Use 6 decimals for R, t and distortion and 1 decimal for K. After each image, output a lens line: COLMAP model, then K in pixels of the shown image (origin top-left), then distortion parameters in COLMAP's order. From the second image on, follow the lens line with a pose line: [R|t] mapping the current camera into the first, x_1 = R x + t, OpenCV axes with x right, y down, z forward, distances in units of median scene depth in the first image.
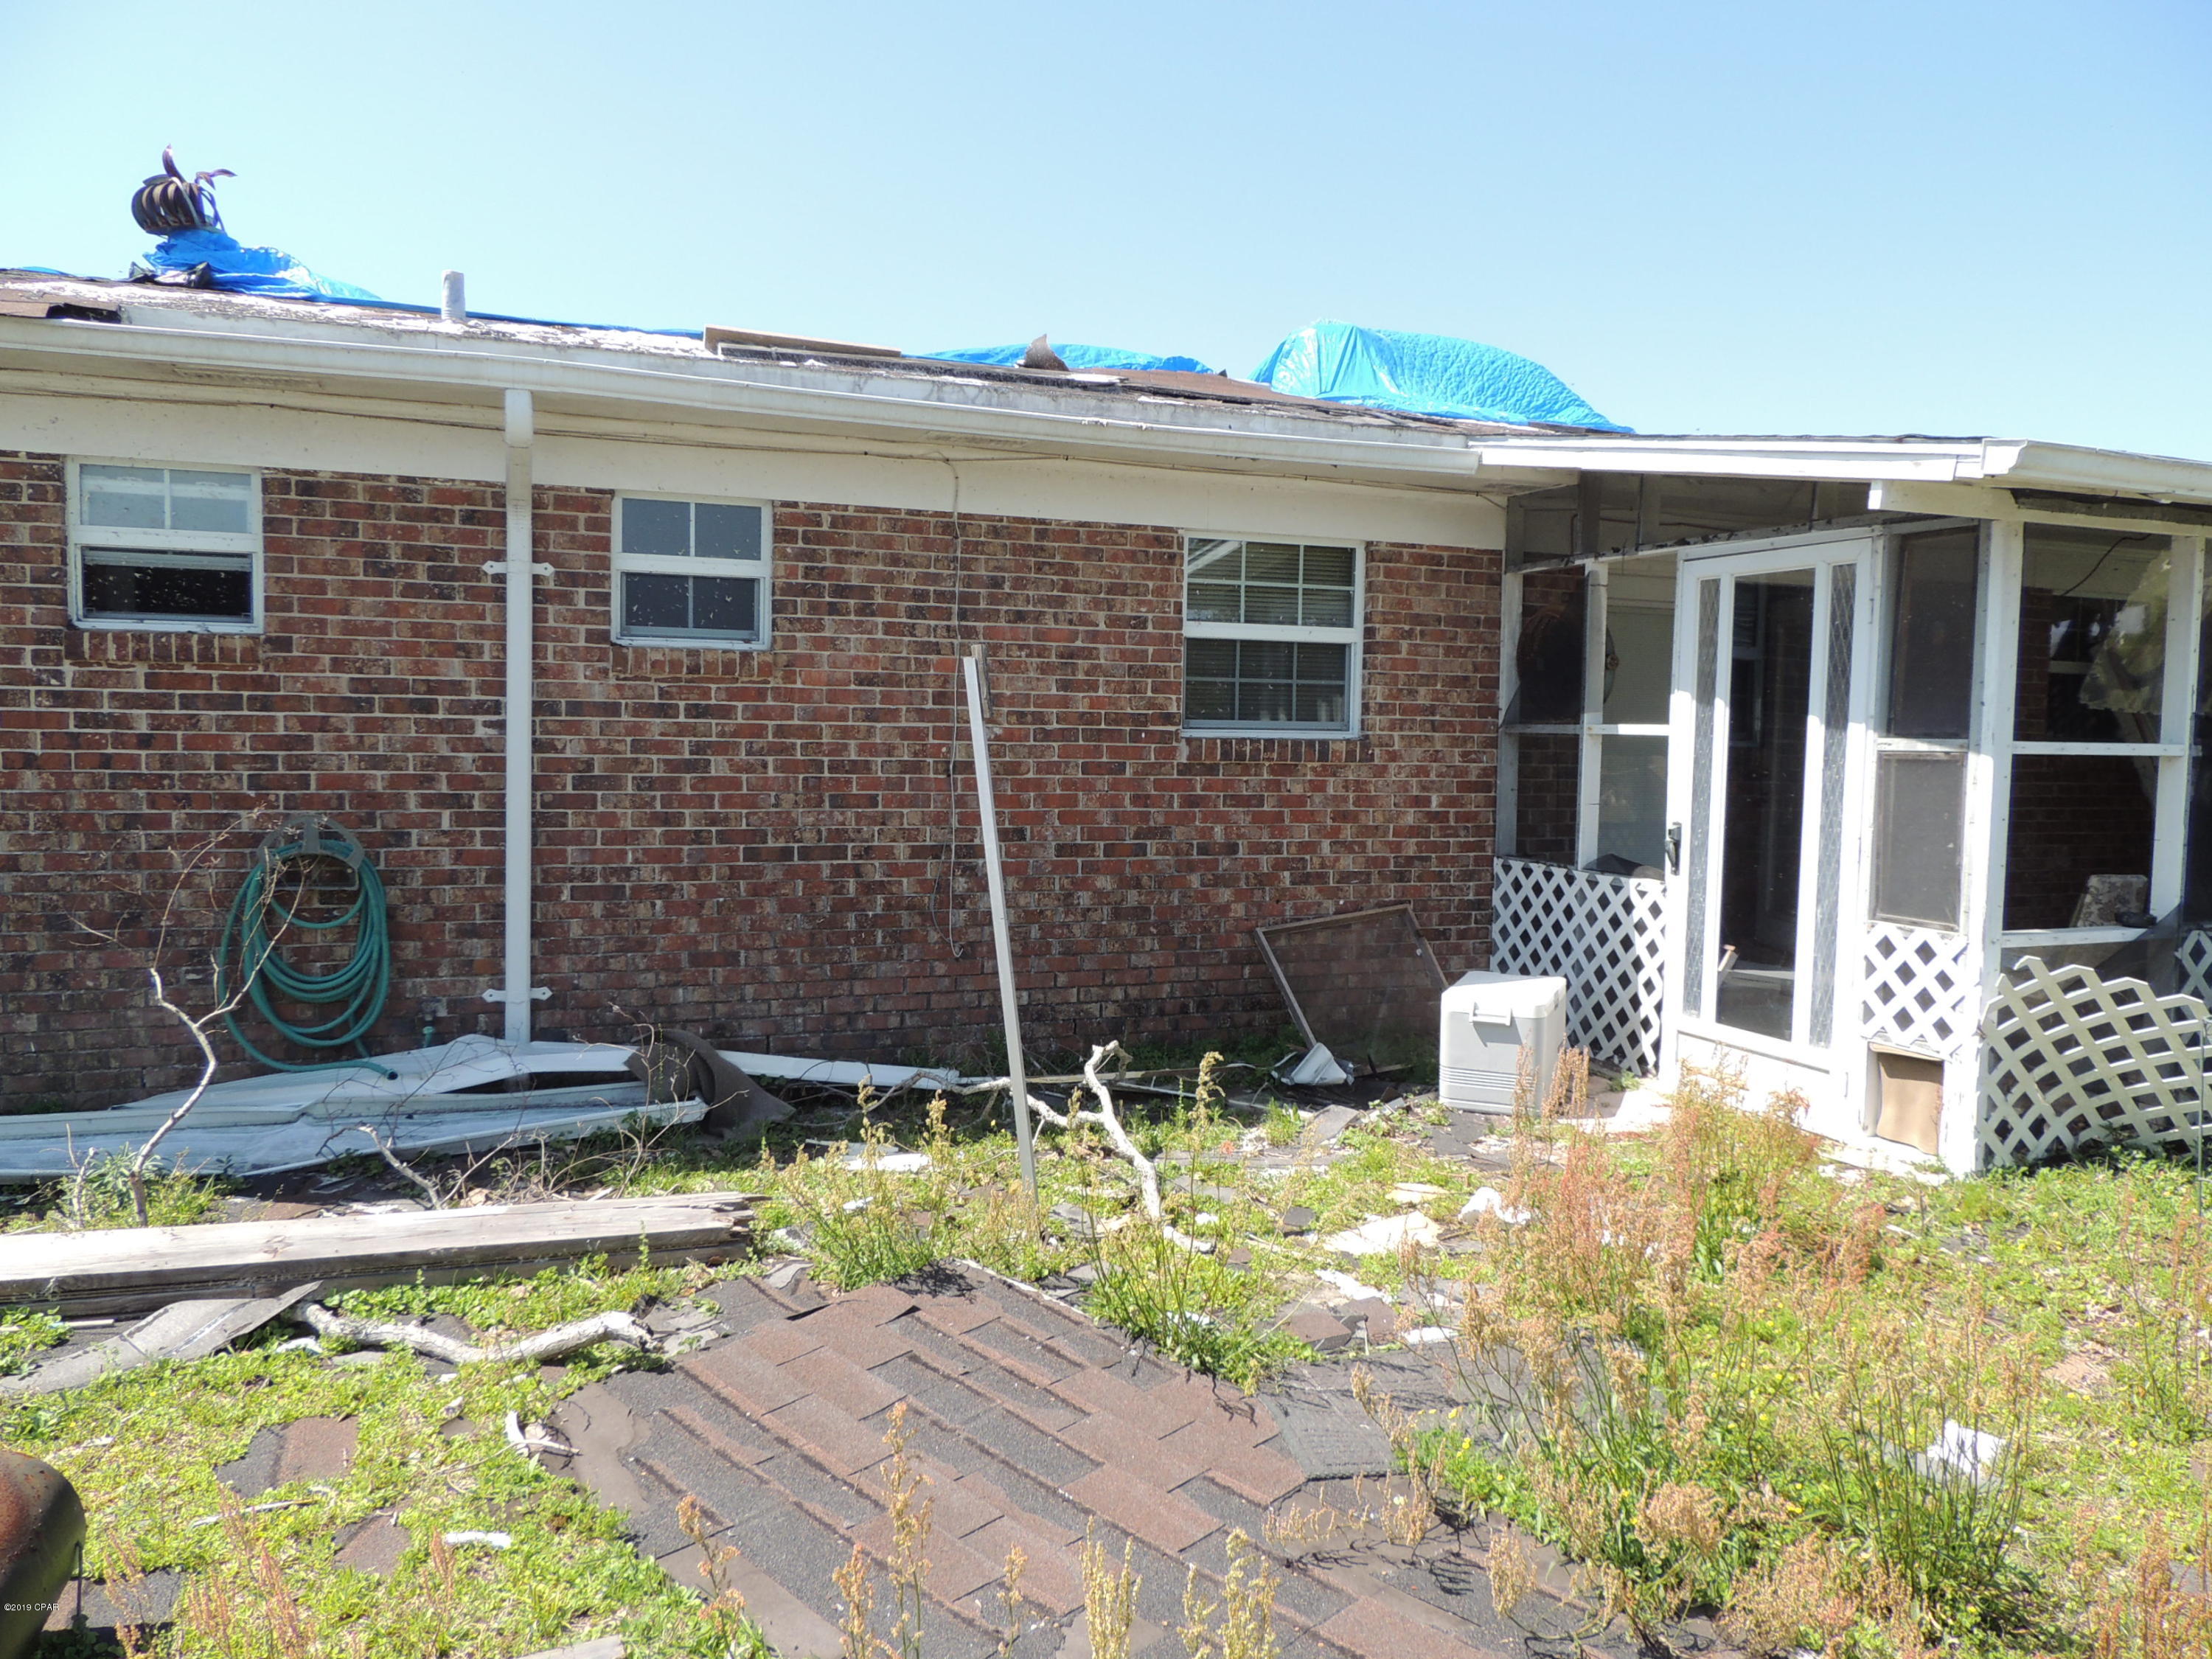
lens RADIAL K [[1587.2, 0, 1106.0], [0, 1587.2, 829.5], [0, 0, 1]] dist [-0.021779, 0.000180]
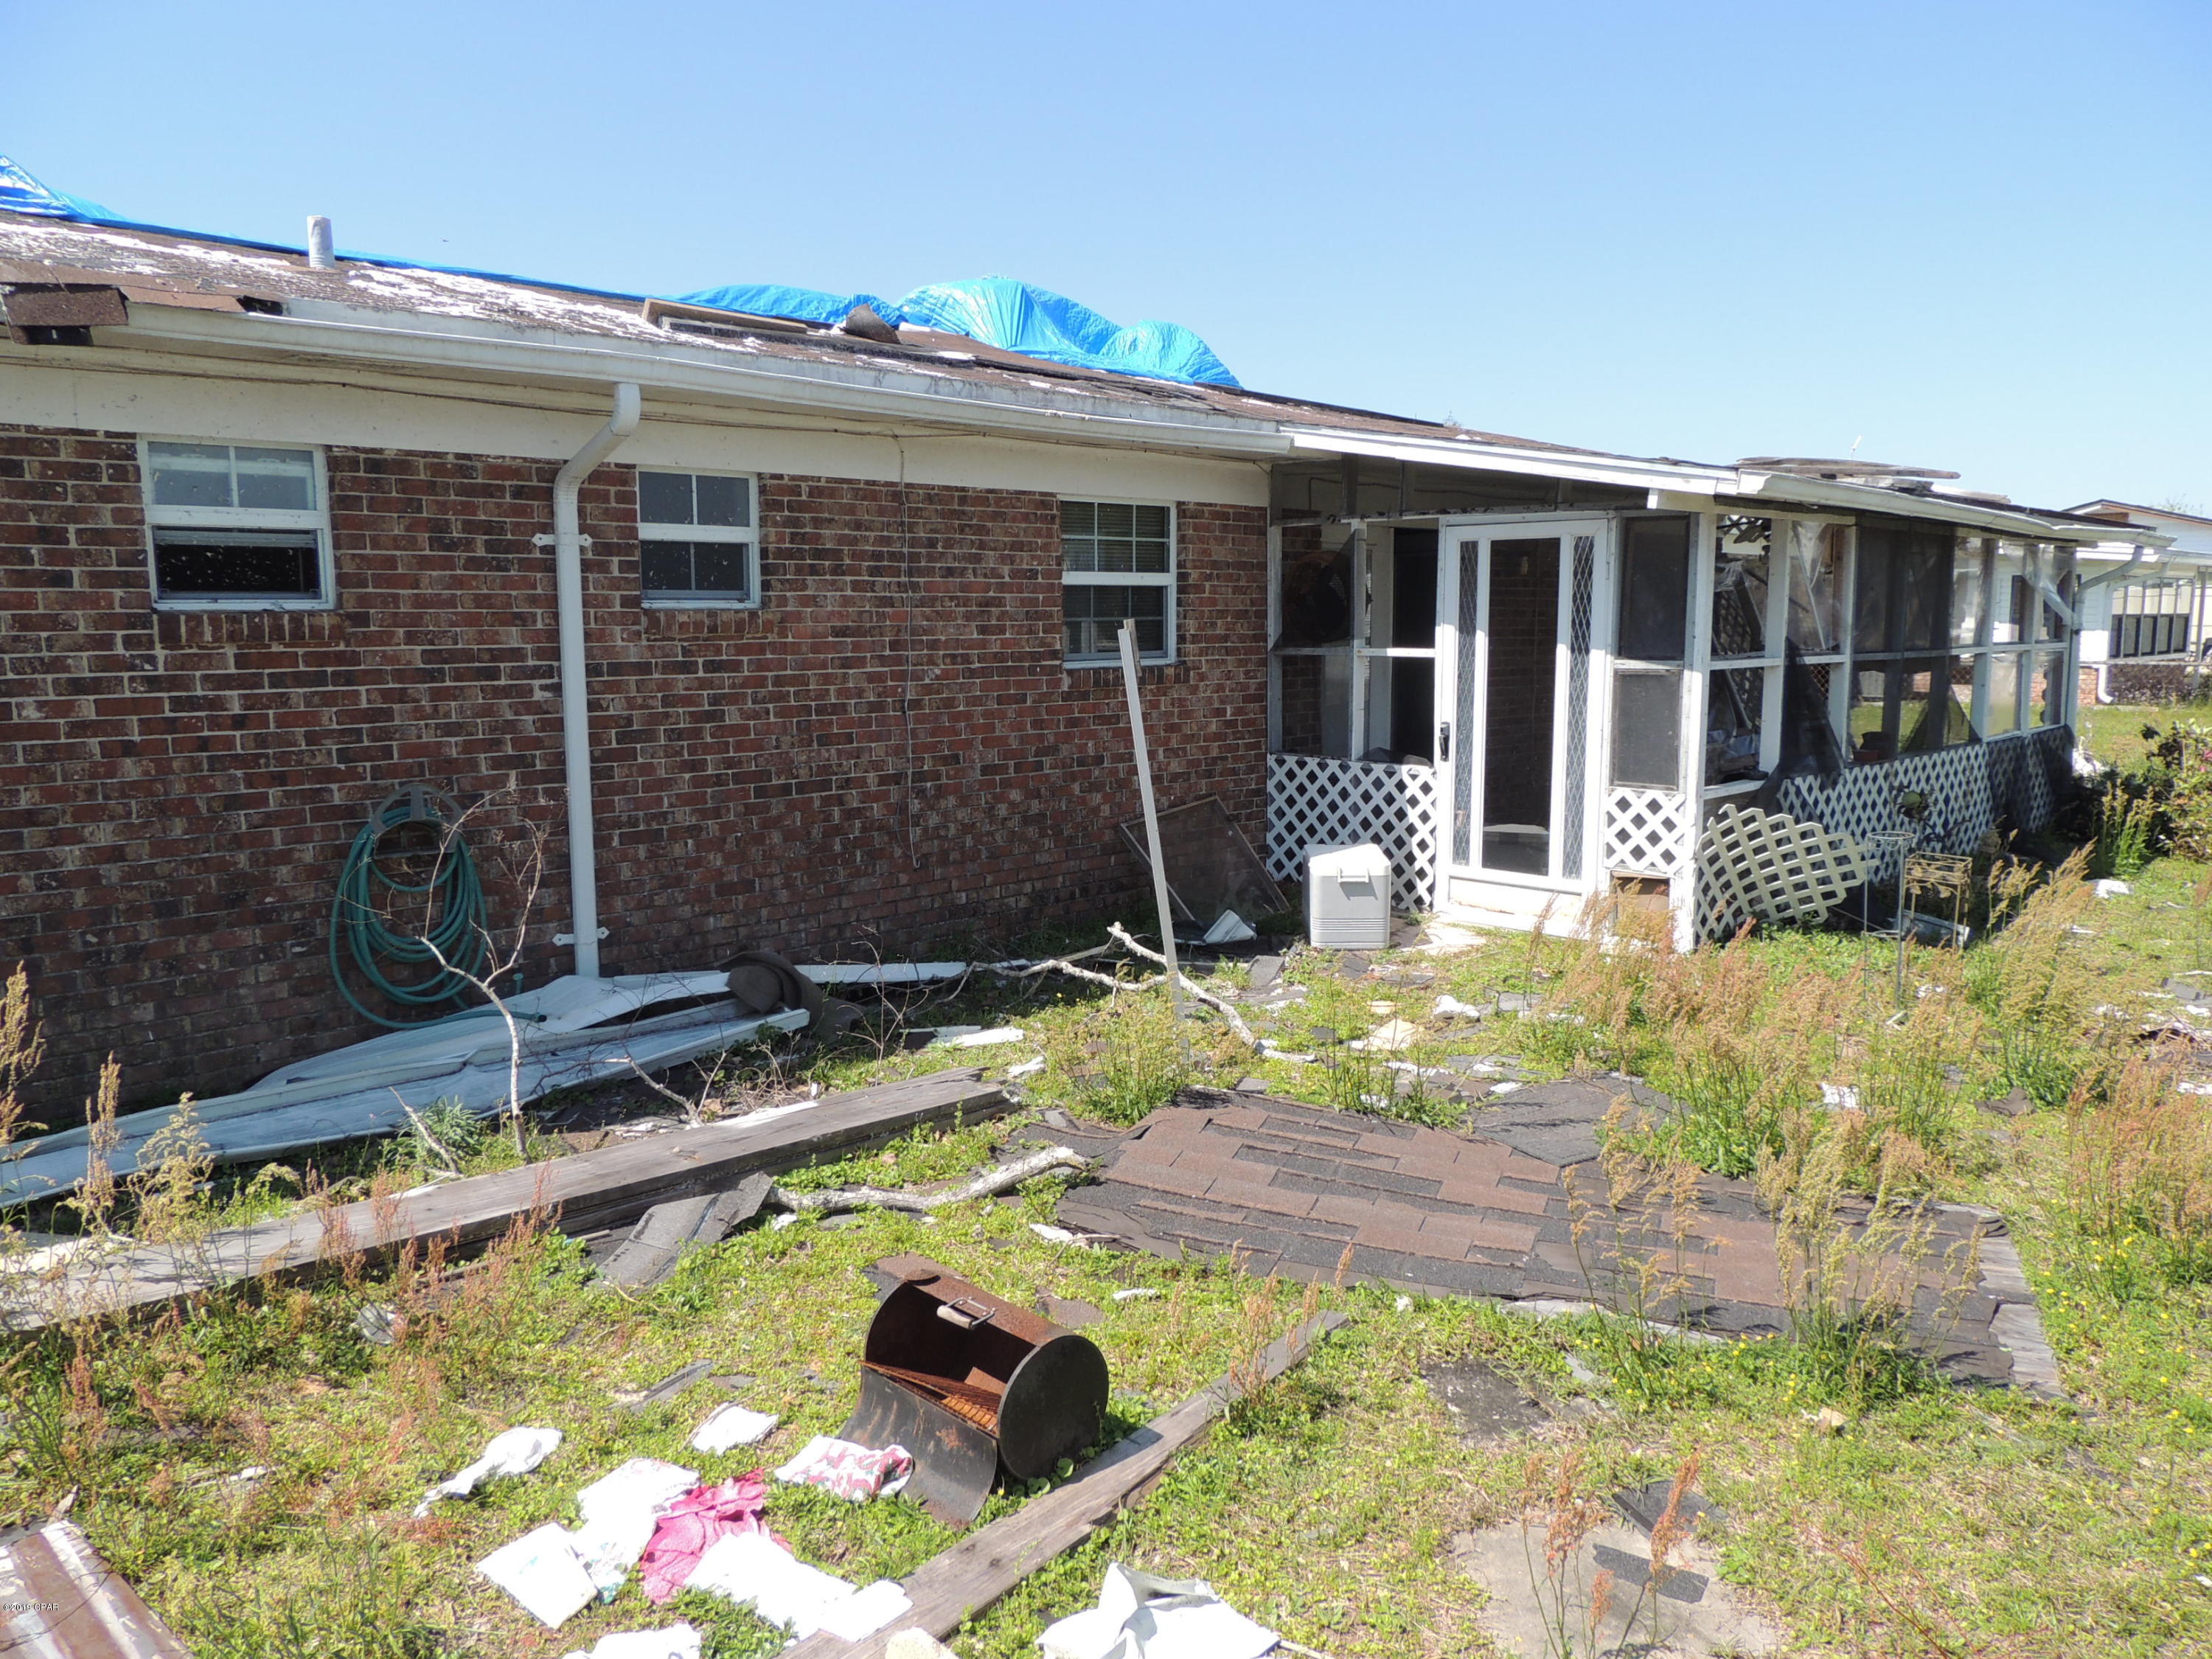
lens RADIAL K [[1587.2, 0, 1106.0], [0, 1587.2, 829.5], [0, 0, 1]] dist [-0.021779, 0.000180]
pose [[0.917274, -0.076233, 0.390892, -0.467447], [0.047594, 0.995458, 0.082451, -0.041289], [-0.395402, -0.057026, 0.916736, -0.134467]]
